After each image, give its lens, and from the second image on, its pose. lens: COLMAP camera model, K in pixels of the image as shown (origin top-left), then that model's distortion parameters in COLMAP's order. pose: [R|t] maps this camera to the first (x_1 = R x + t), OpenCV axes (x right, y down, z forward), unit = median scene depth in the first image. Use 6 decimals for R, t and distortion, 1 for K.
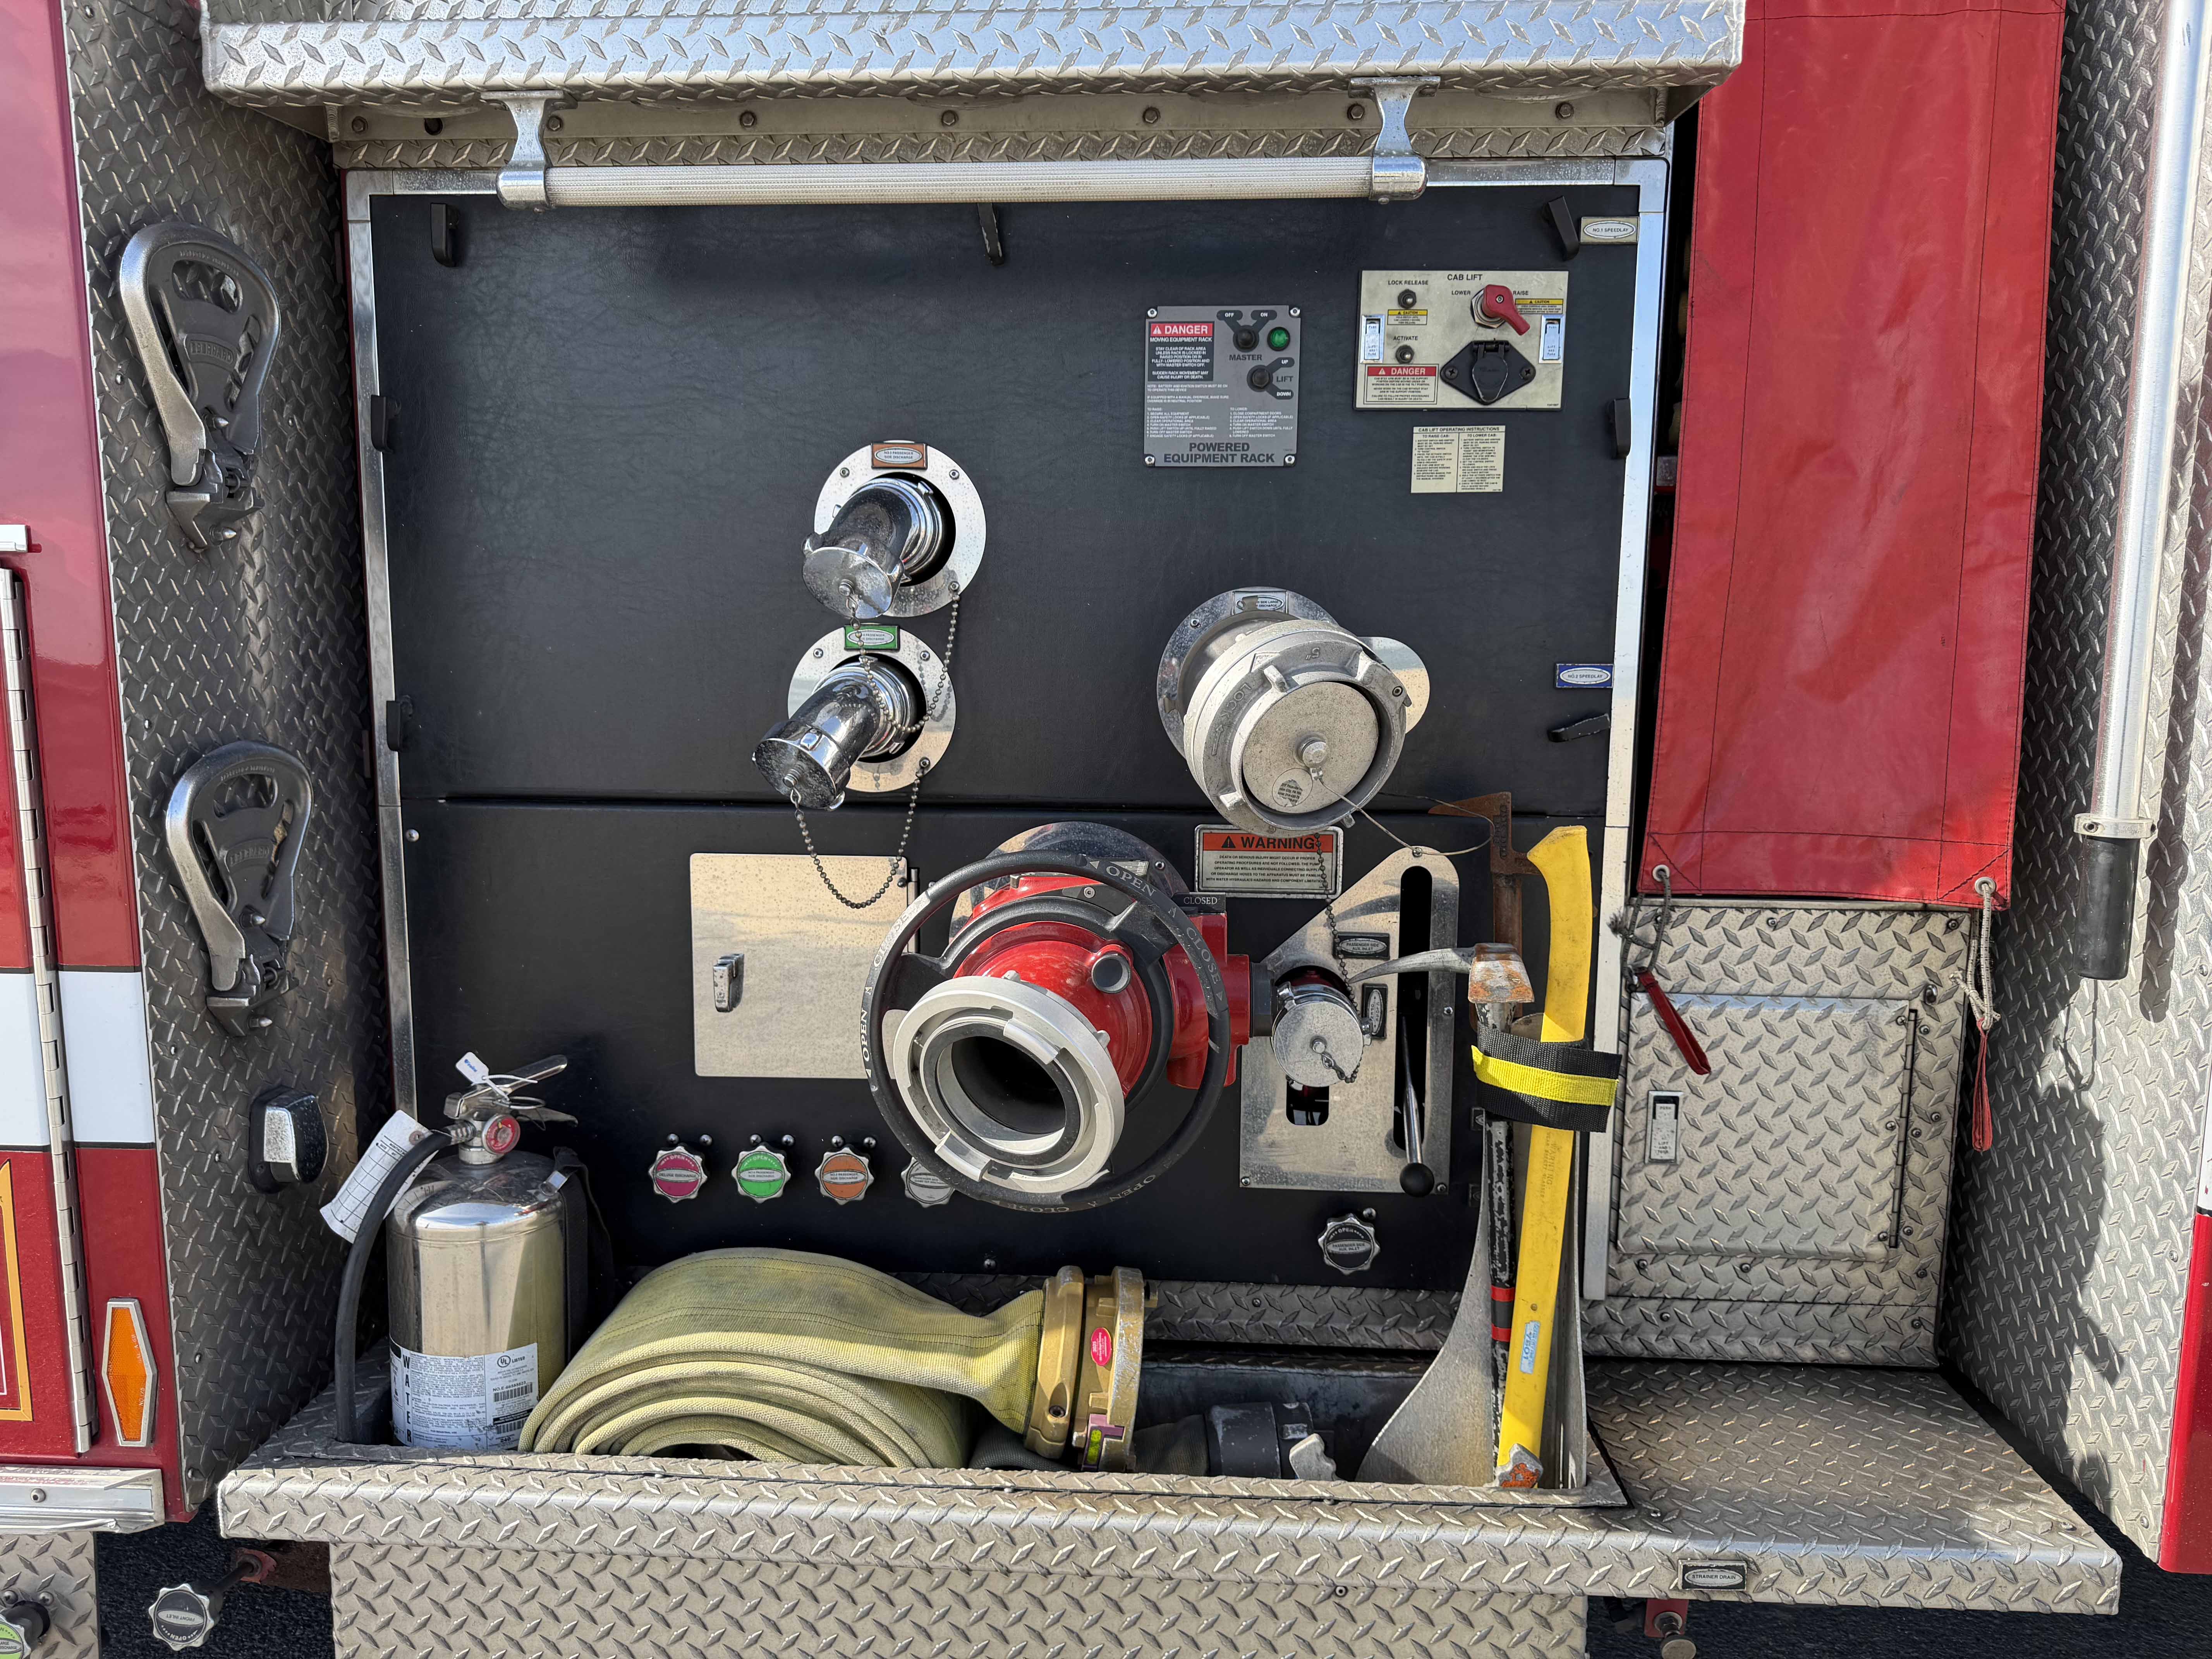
lens RADIAL K [[1585.6, 0, 1096.5], [0, 1585.6, 837.1], [0, 0, 1]] dist [0.051712, -0.061861]
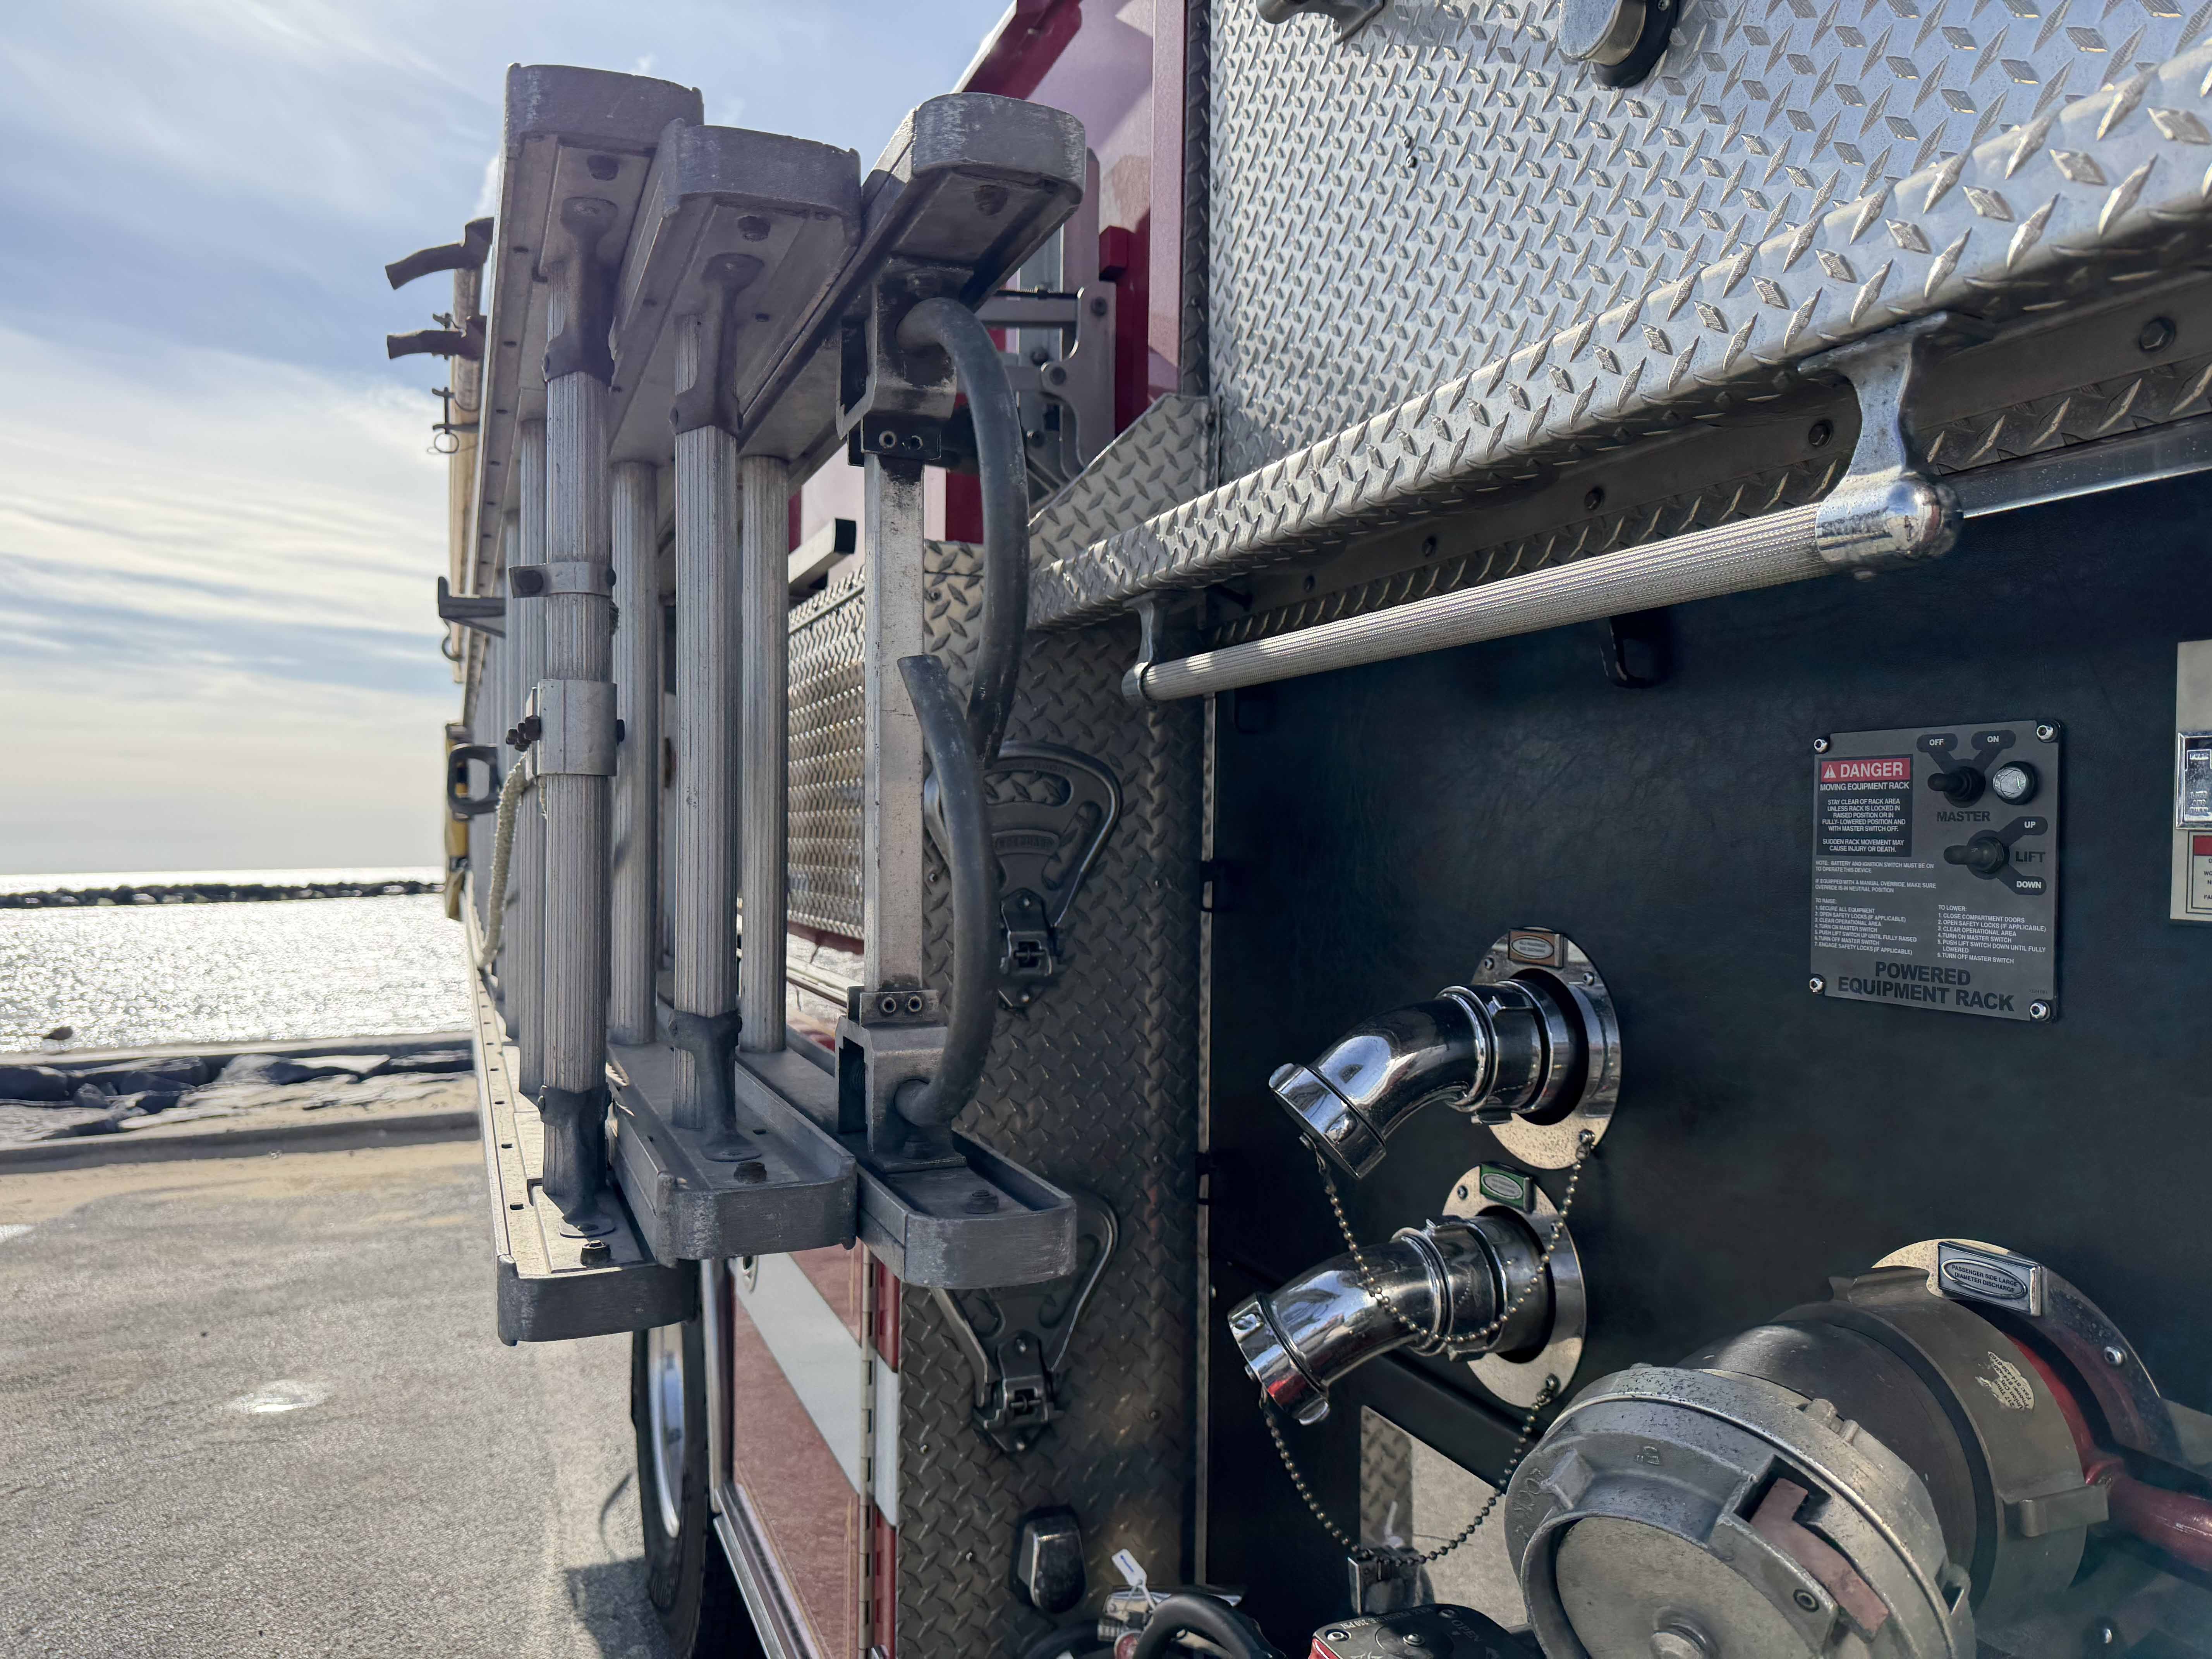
lens RADIAL K [[1585.6, 0, 1099.8], [0, 1585.6, 834.6], [0, 0, 1]] dist [0.051712, -0.061861]
pose [[0.431261, 0.002668, -0.902223, 0.455649], [-0.139066, 0.988242, -0.063551, -0.221344], [0.891445, 0.152875, 0.426562, 0.514332]]
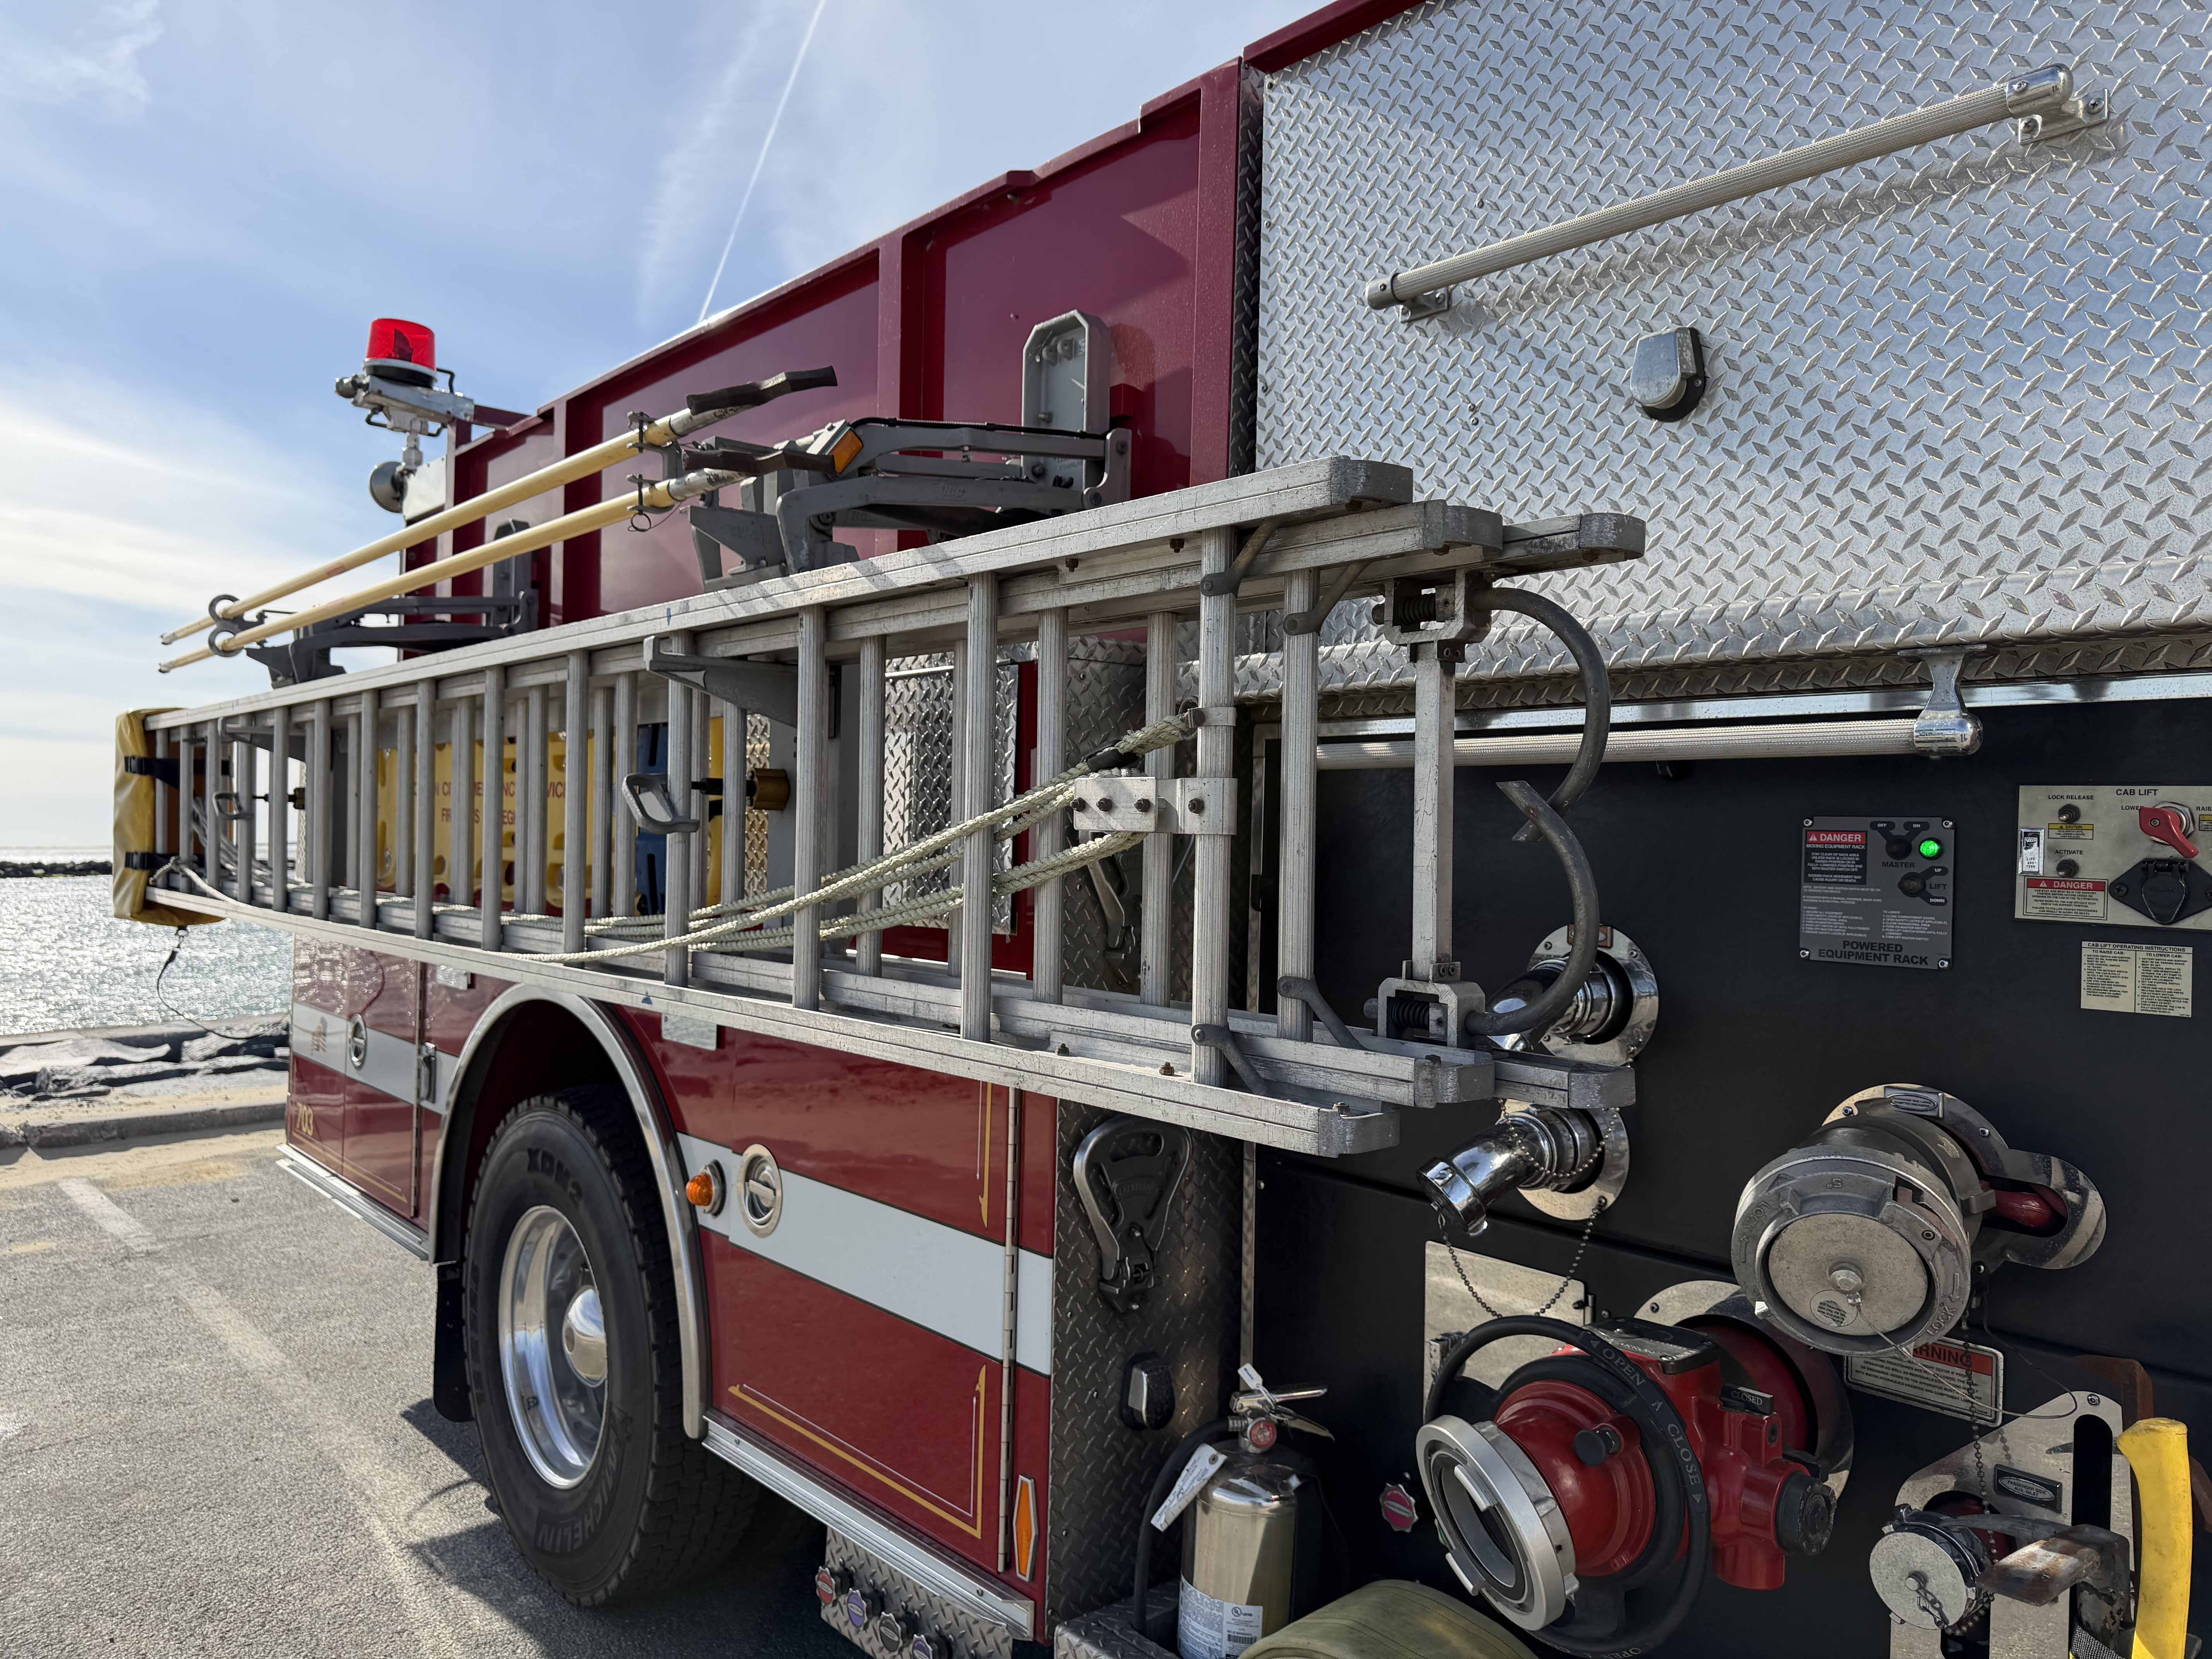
lens RADIAL K [[1585.6, 0, 1116.4], [0, 1585.6, 827.5], [0, 0, 1]] dist [0.051712, -0.061861]
pose [[0.701705, 0.010868, -0.712384, 0.478247], [-0.121659, 0.987026, -0.104777, -0.155085], [0.702003, 0.160191, 0.693924, -0.080071]]
